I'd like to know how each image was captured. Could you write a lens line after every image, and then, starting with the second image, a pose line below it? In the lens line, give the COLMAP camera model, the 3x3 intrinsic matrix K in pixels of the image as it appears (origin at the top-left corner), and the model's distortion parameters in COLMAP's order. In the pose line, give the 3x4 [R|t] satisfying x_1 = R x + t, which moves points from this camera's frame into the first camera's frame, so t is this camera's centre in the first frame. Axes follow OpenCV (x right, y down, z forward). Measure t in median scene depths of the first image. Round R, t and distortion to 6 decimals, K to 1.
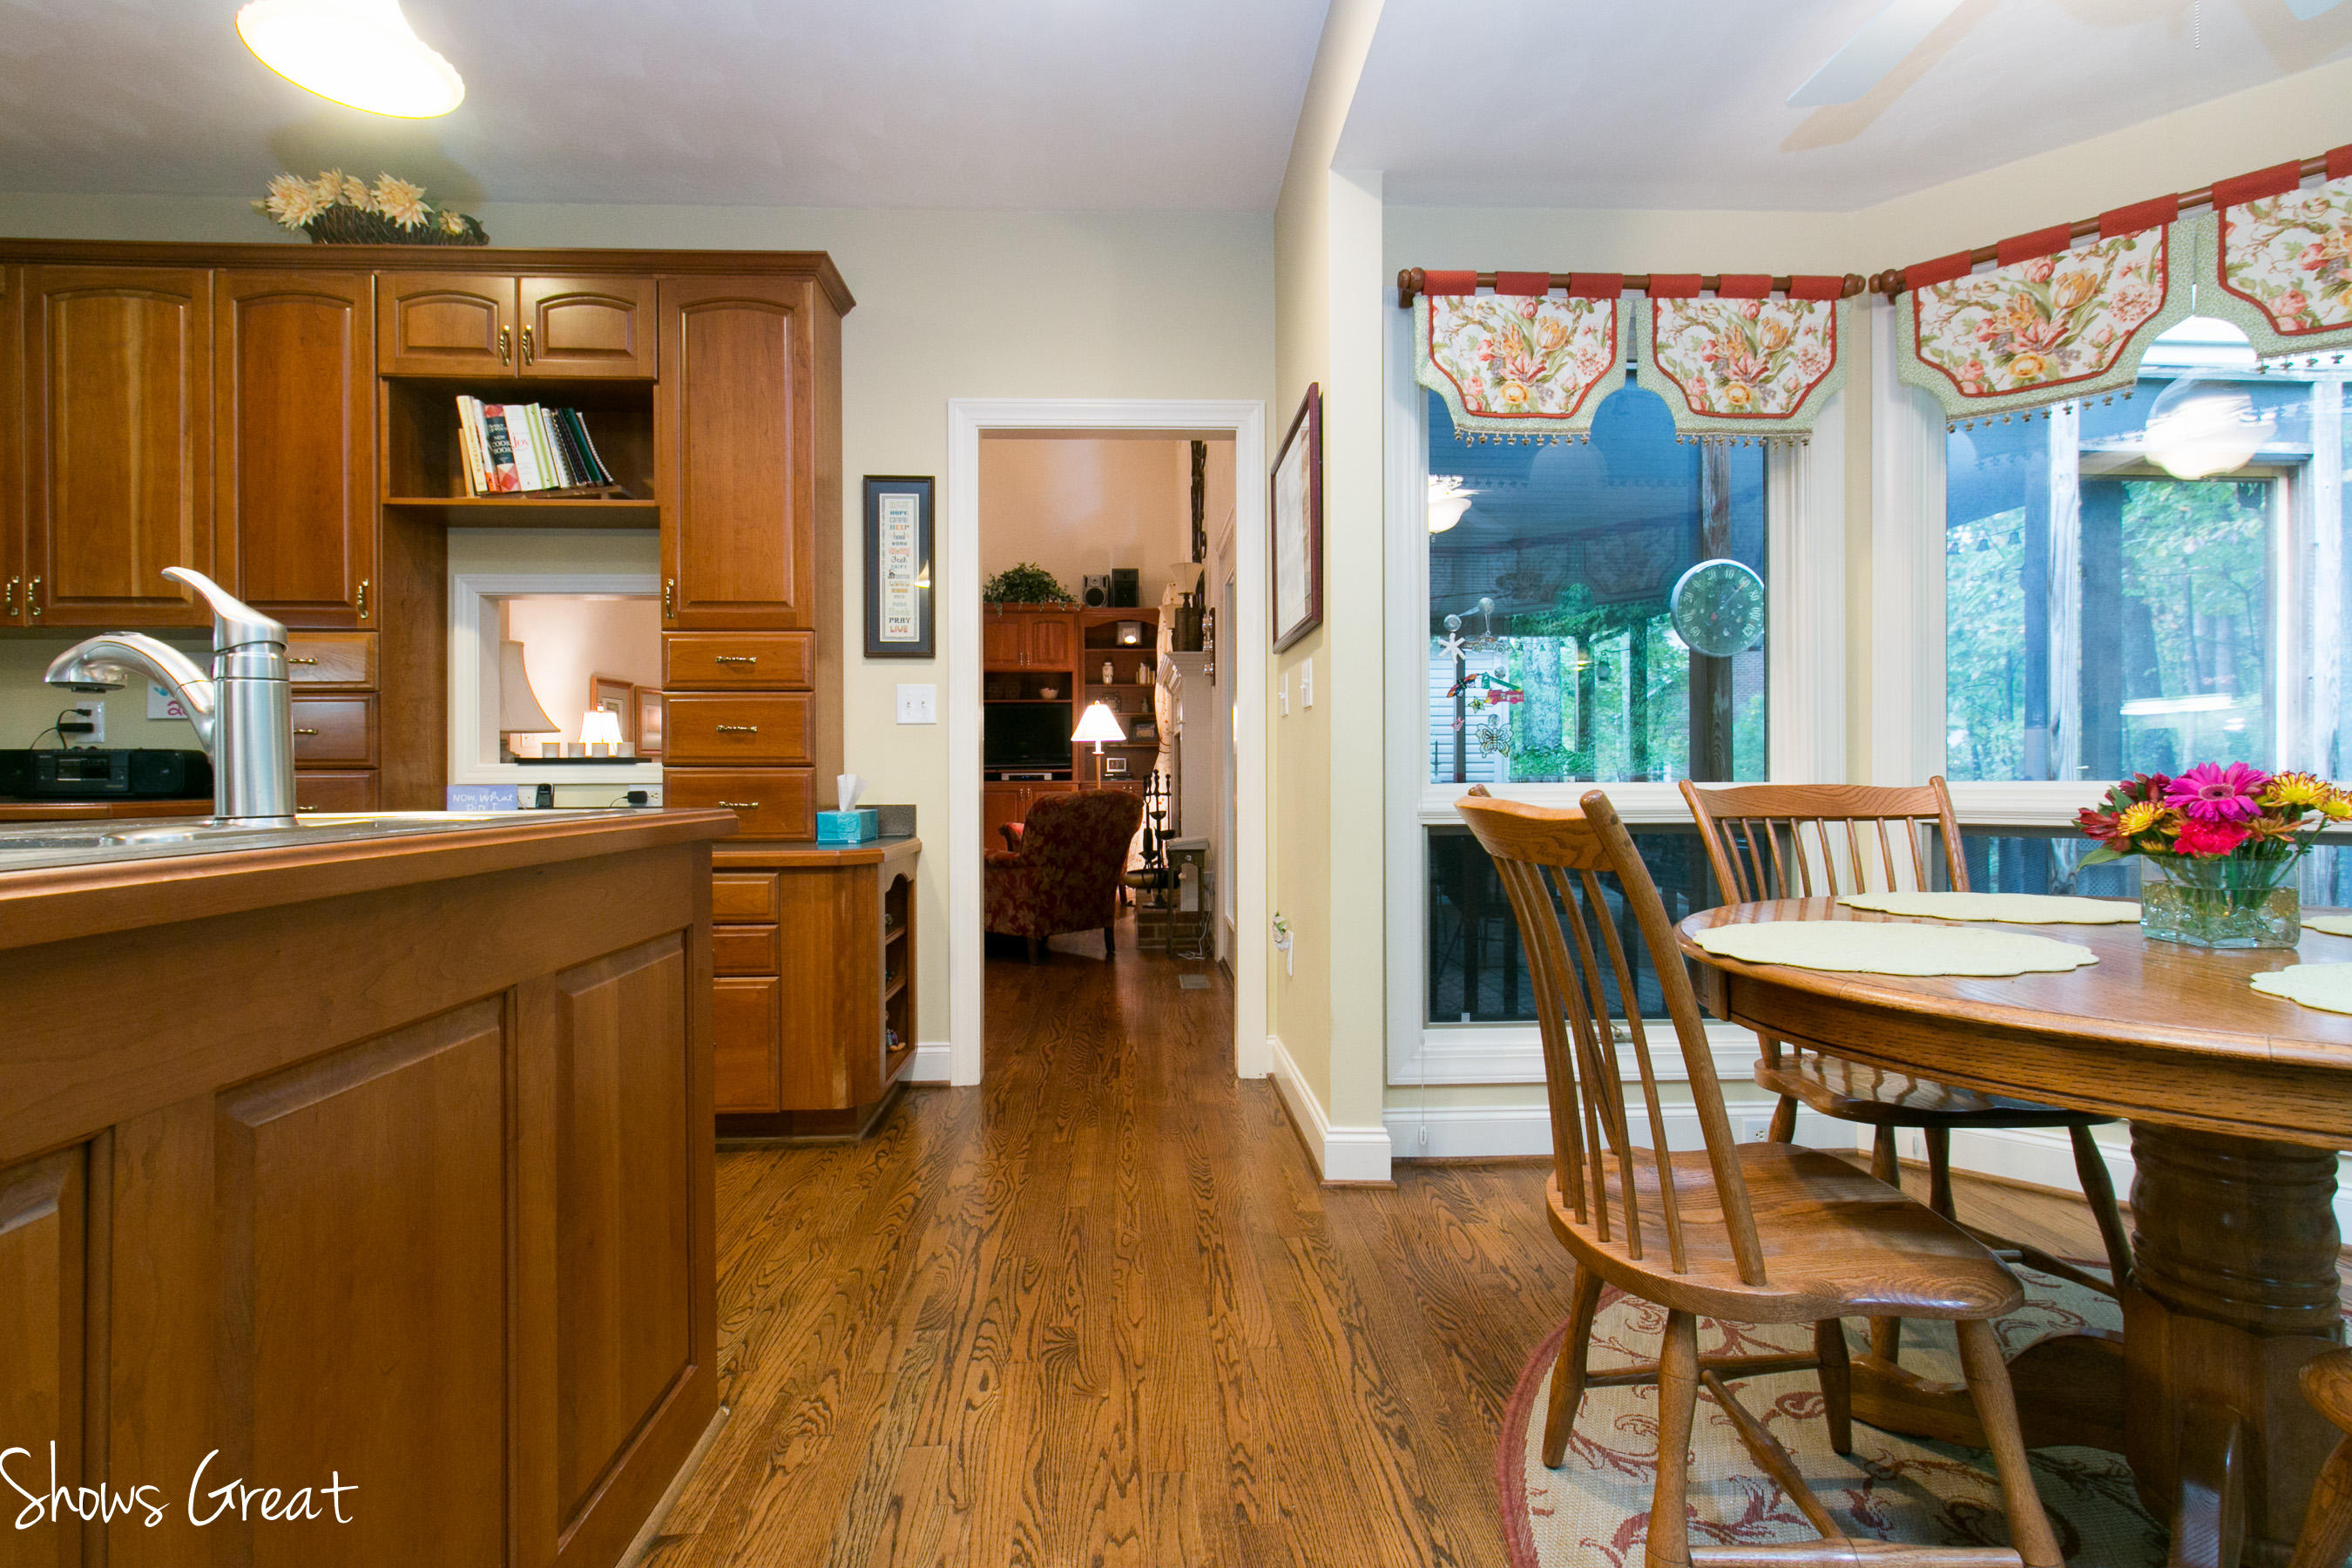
lens RADIAL K [[1085.3, 0, 1168.2], [0, 1085.3, 796.3], [0, 0, 1]] dist [-0.003070, -0.009880]
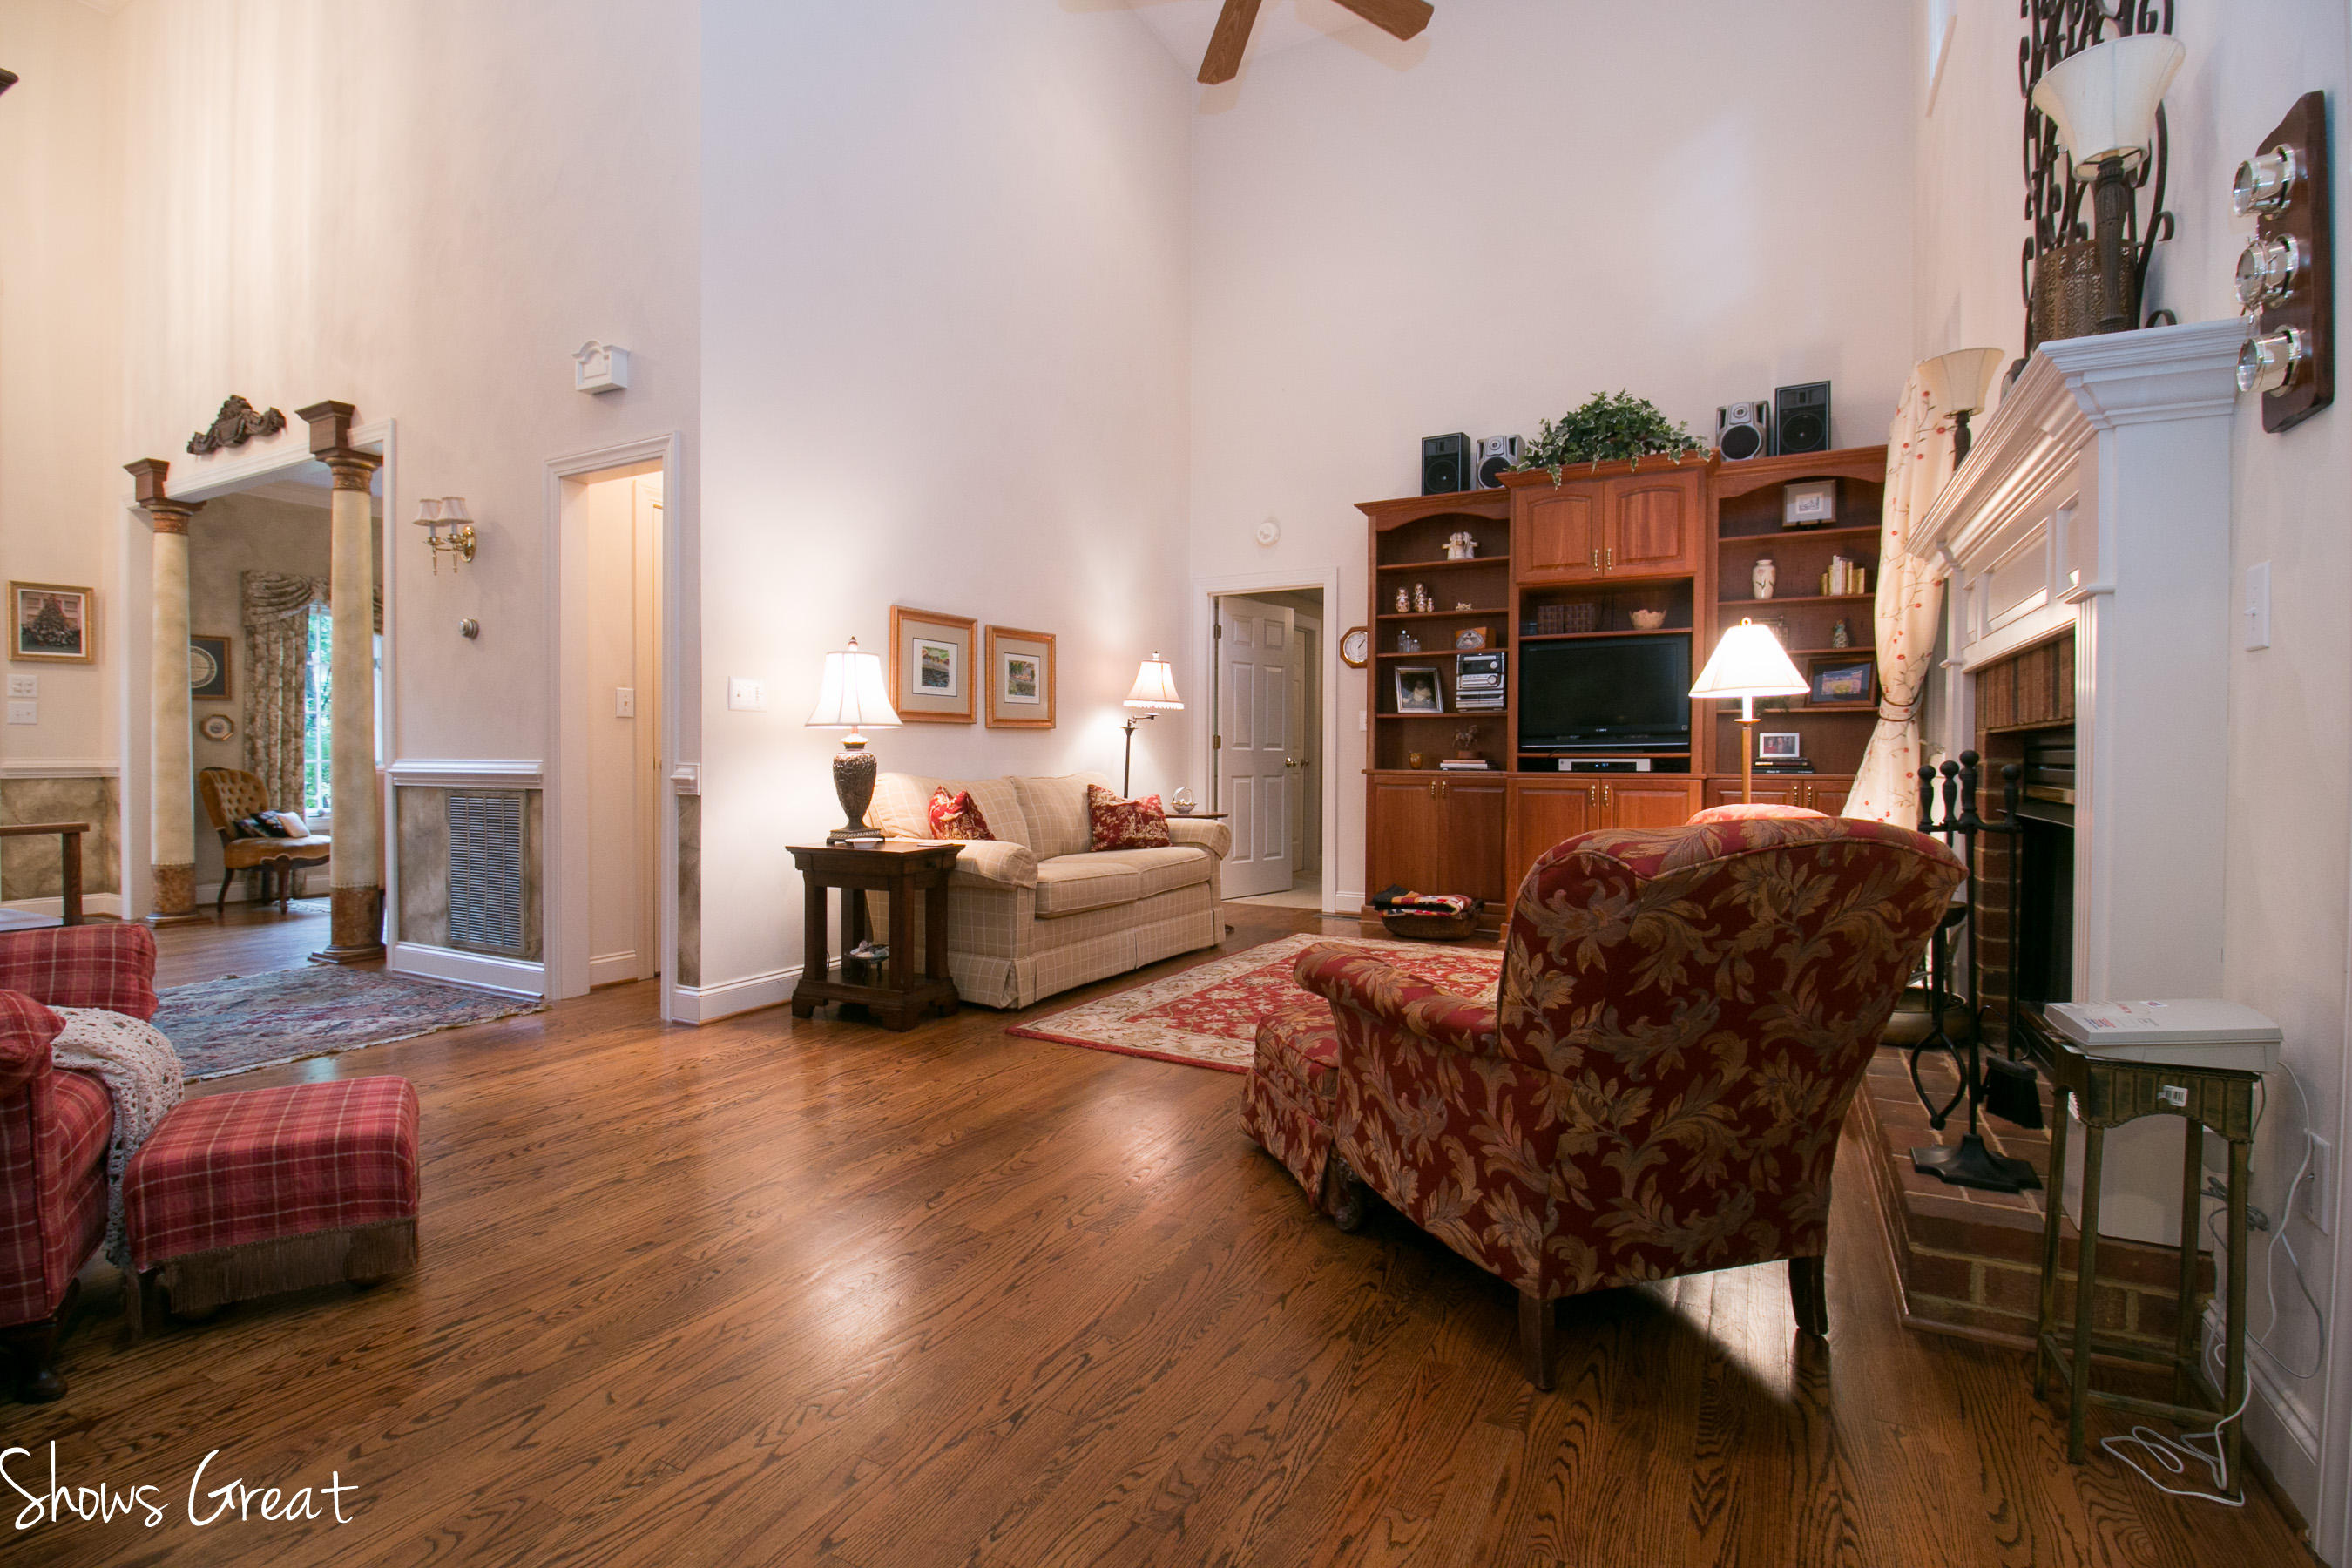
lens RADIAL K [[1085.3, 0, 1173.4], [0, 1085.3, 764.0], [0, 0, 1]] dist [-0.003070, -0.009880]
pose [[0.860142, 0.012589, -0.509899, -0.034909], [-0.020188, 0.999752, -0.009372, -0.008959], [0.509655, 0.018356, 0.860183, 0.405998]]
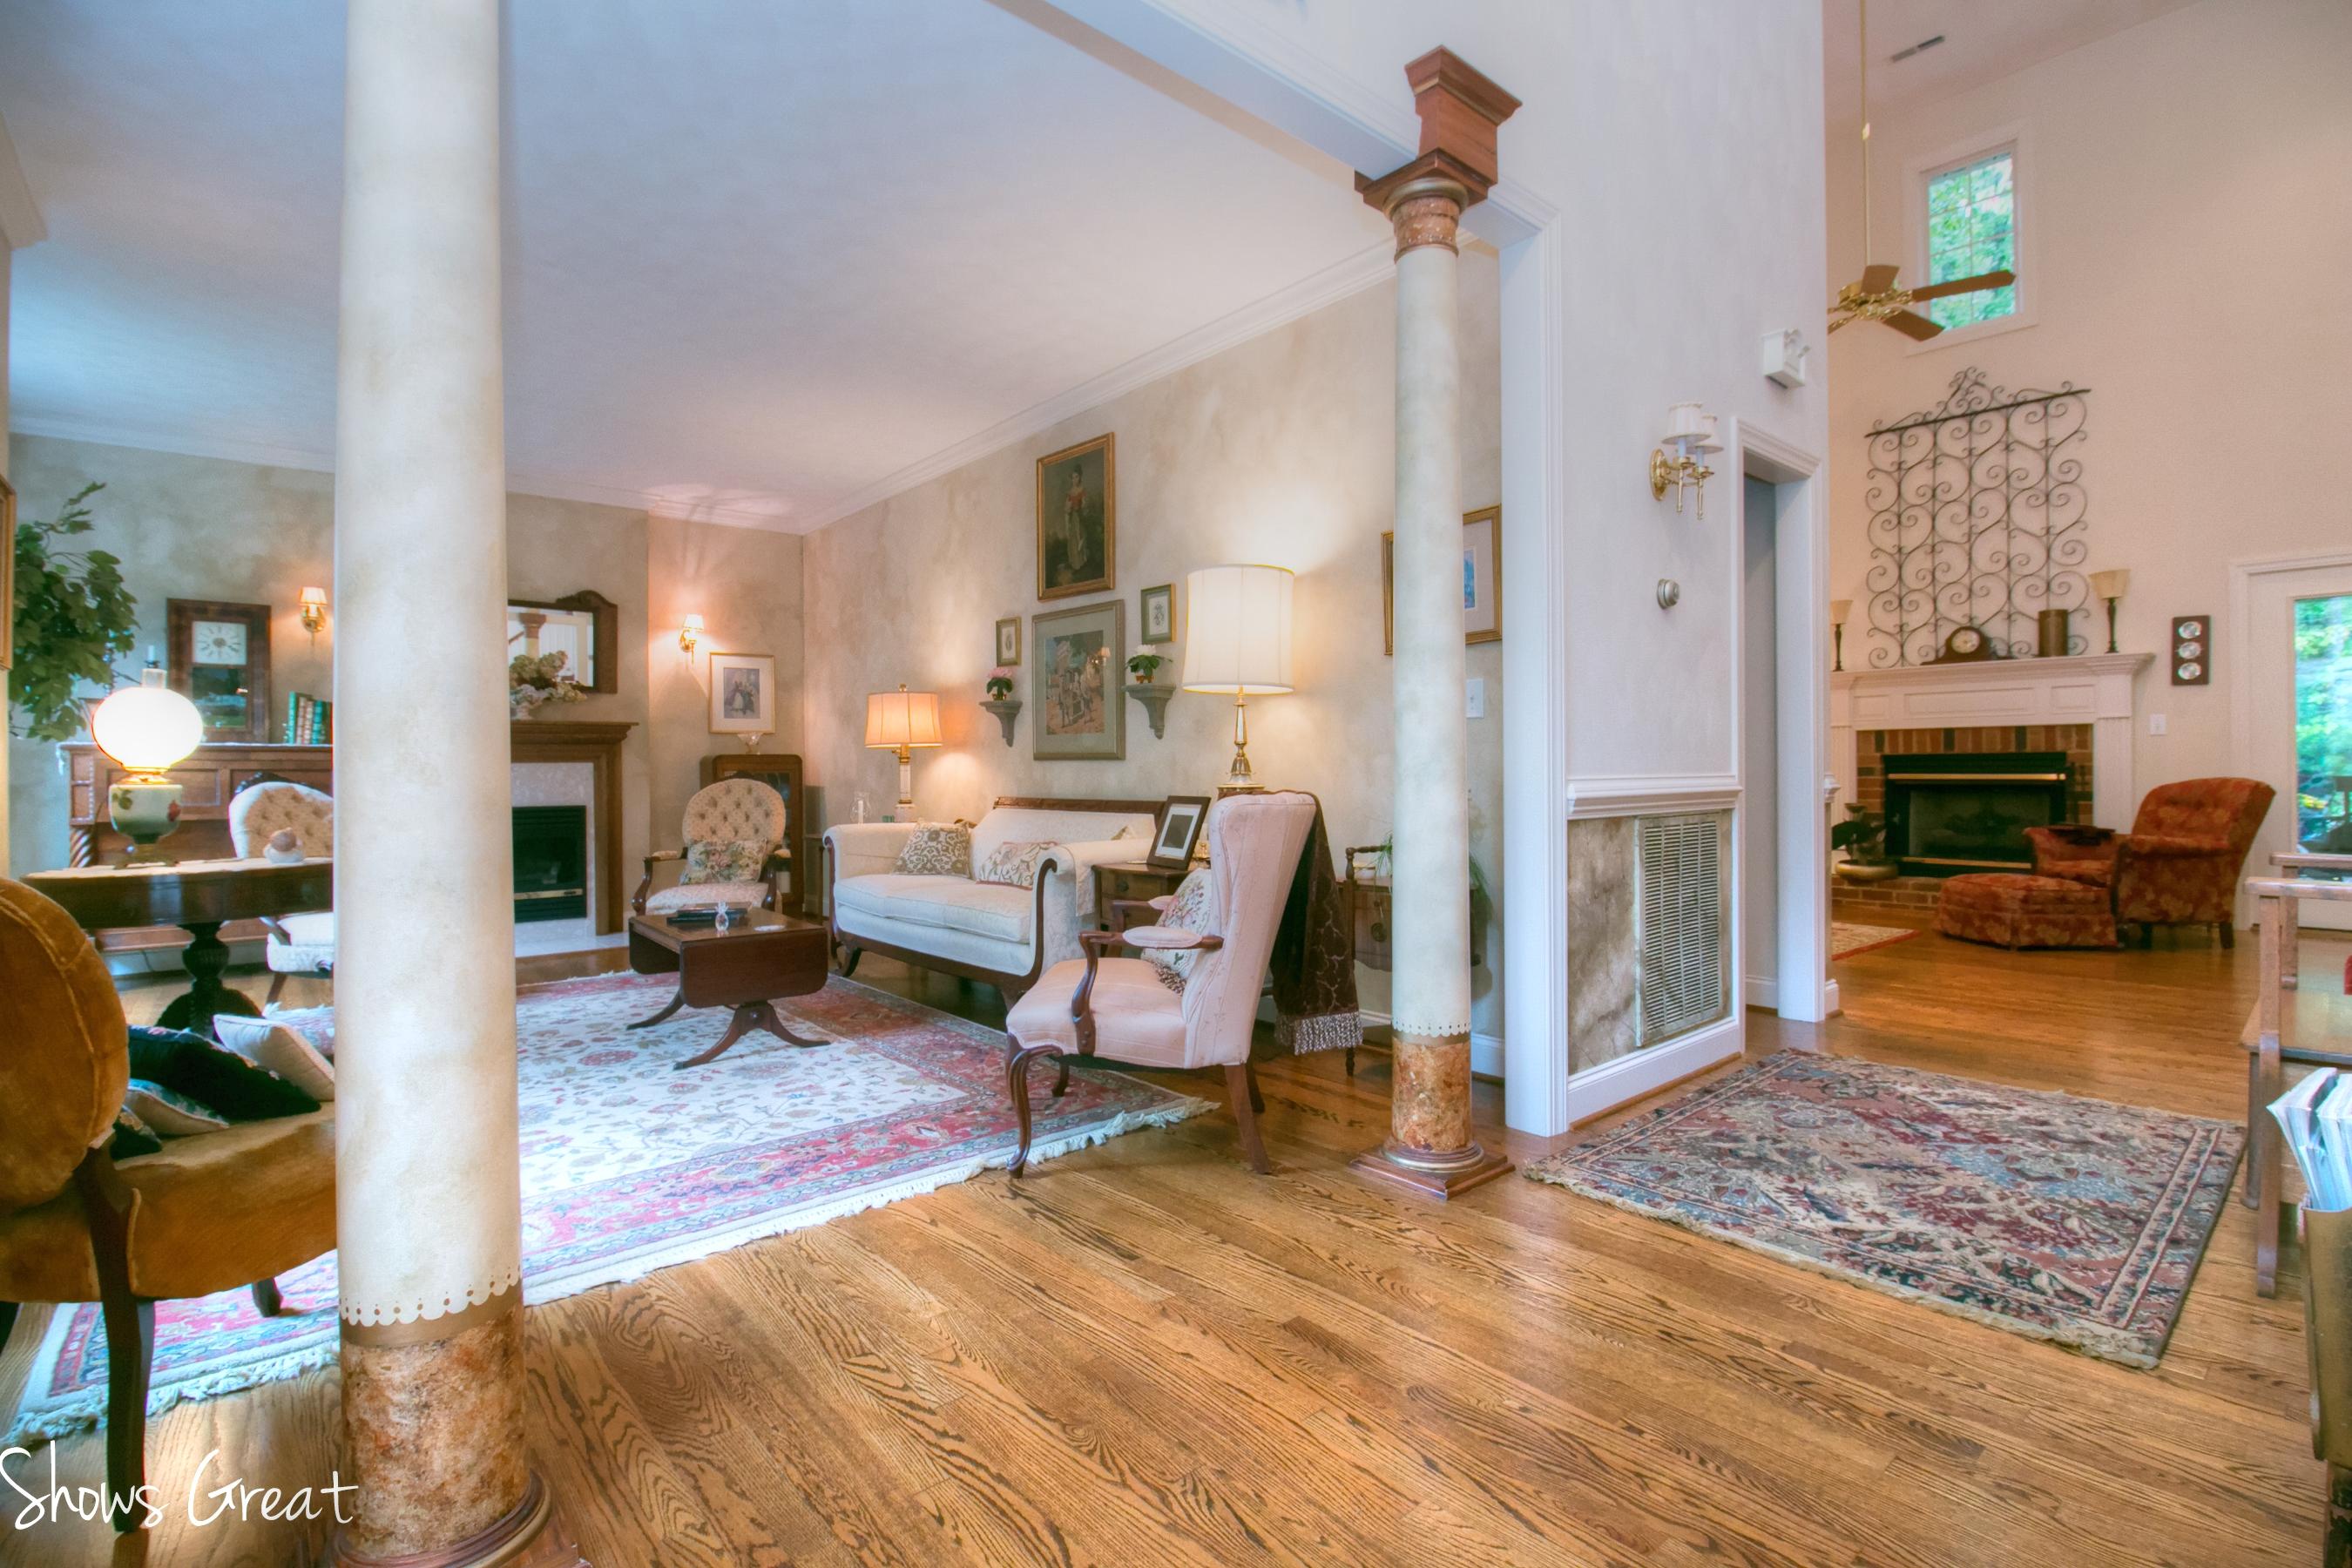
lens RADIAL K [[1085.3, 0, 1180.5], [0, 1085.3, 768.8], [0, 0, 1]] dist [-0.003070, -0.009880]
pose [[0.782921, 0.001102, 0.622120, -0.921384], [0.015093, 0.999670, -0.020764, -0.005888], [-0.621938, 0.025646, 0.782646, 0.487891]]
